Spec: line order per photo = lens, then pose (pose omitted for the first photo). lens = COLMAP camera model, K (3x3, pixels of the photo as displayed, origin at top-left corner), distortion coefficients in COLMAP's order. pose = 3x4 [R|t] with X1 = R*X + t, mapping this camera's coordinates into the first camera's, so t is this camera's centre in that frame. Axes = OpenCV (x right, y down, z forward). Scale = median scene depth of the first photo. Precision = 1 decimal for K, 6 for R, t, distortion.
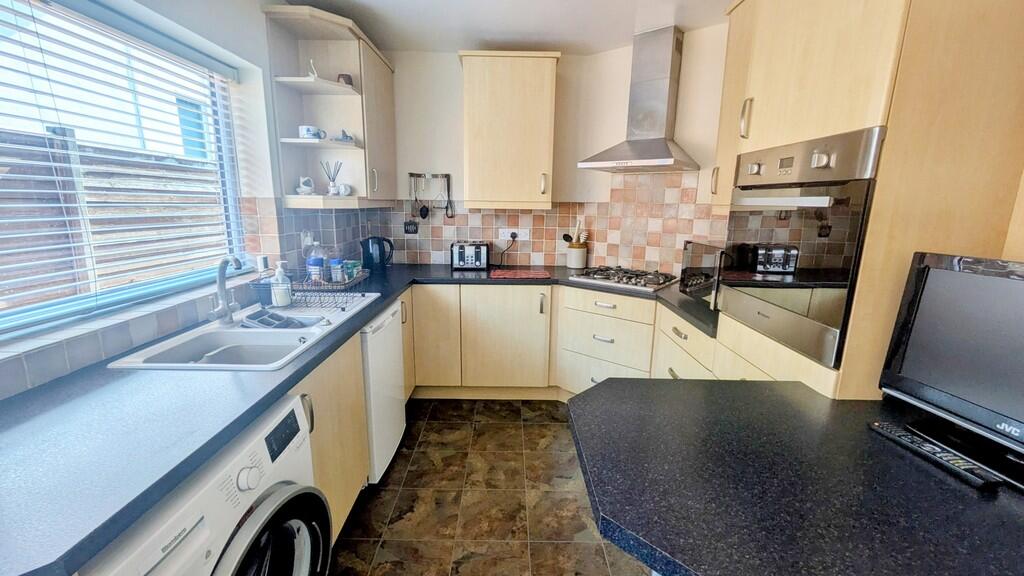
lens RADIAL K [[409.1, 0, 514.3], [0, 409.1, 285.5], [0, 0, 1]] dist [-0.000225, 0.000063]
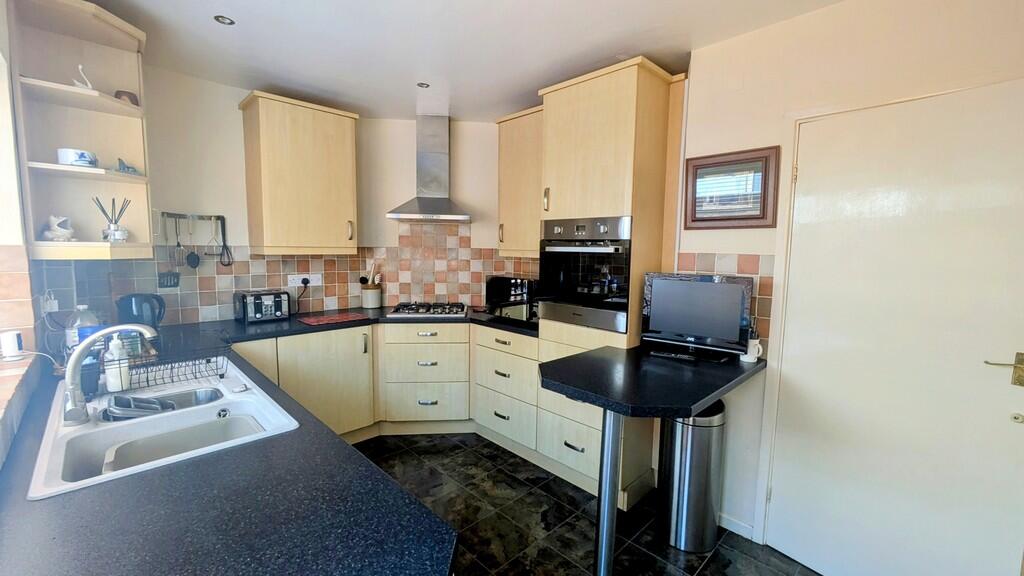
lens RADIAL K [[409.1, 0, 514.3], [0, 409.1, 285.5], [0, 0, 1]] dist [-0.000225, 0.000063]
pose [[0.717746, -0.070410, 0.692736, -0.345418], [0.137222, 0.989667, -0.041586, -0.005832], [-0.682650, 0.124907, 0.719991, -0.029526]]
